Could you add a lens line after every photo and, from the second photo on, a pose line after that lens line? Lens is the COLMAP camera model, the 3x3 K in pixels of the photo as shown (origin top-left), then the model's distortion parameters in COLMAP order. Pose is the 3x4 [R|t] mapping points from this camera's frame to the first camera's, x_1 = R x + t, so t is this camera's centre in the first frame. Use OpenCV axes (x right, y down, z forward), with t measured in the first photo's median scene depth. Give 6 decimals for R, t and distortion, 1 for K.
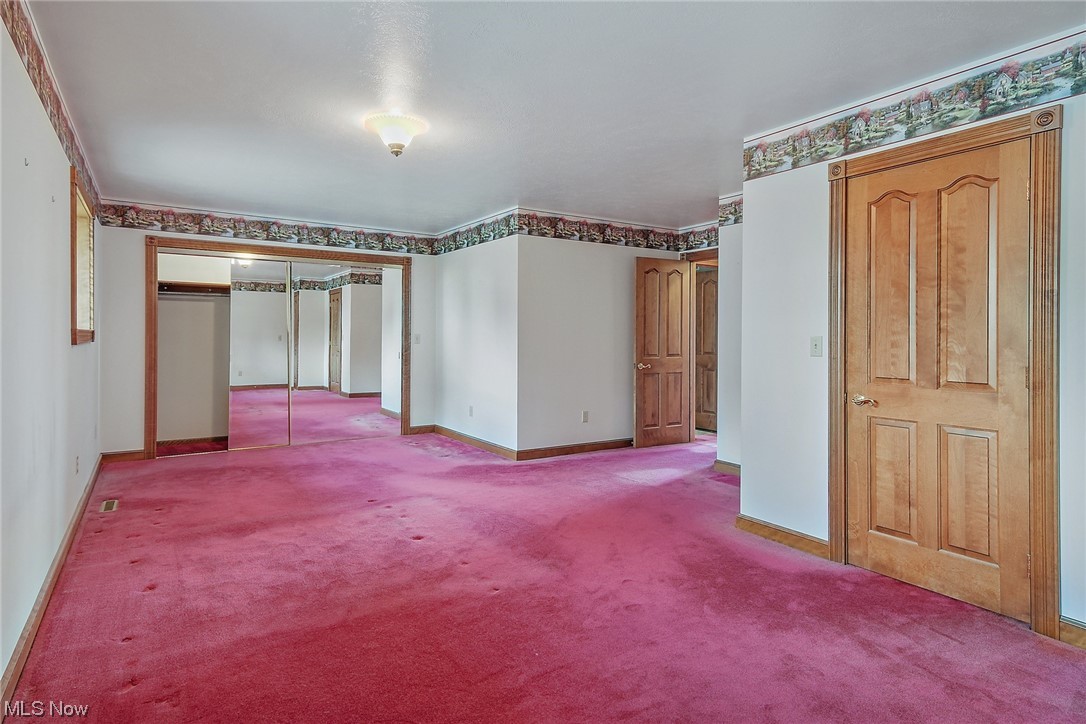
lens RADIAL K [[585.5, 0, 542.3], [0, 585.5, 319.9], [0, 0, 1]] dist [0.026742, 0.000863]
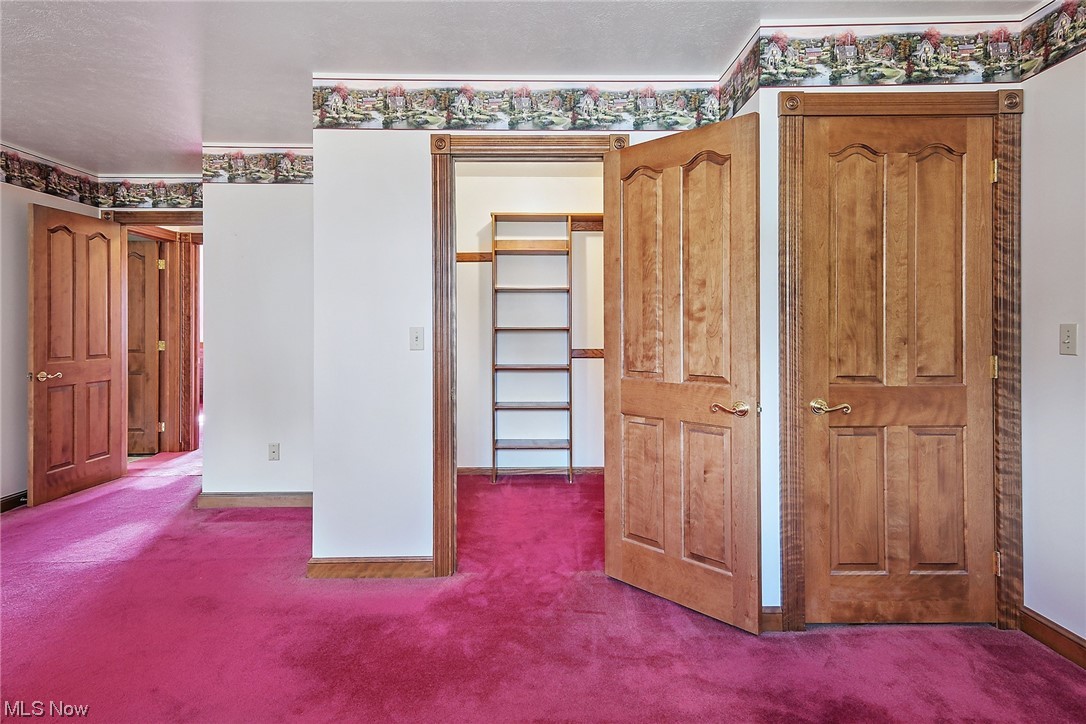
lens RADIAL K [[585.5, 0, 542.3], [0, 585.5, 319.9], [0, 0, 1]] dist [0.026742, 0.000863]
pose [[0.537901, 0.003221, 0.843002, -0.116336], [-0.016875, 0.999833, 0.006947, 0.005011], [-0.842839, -0.017962, 0.537866, 0.251632]]
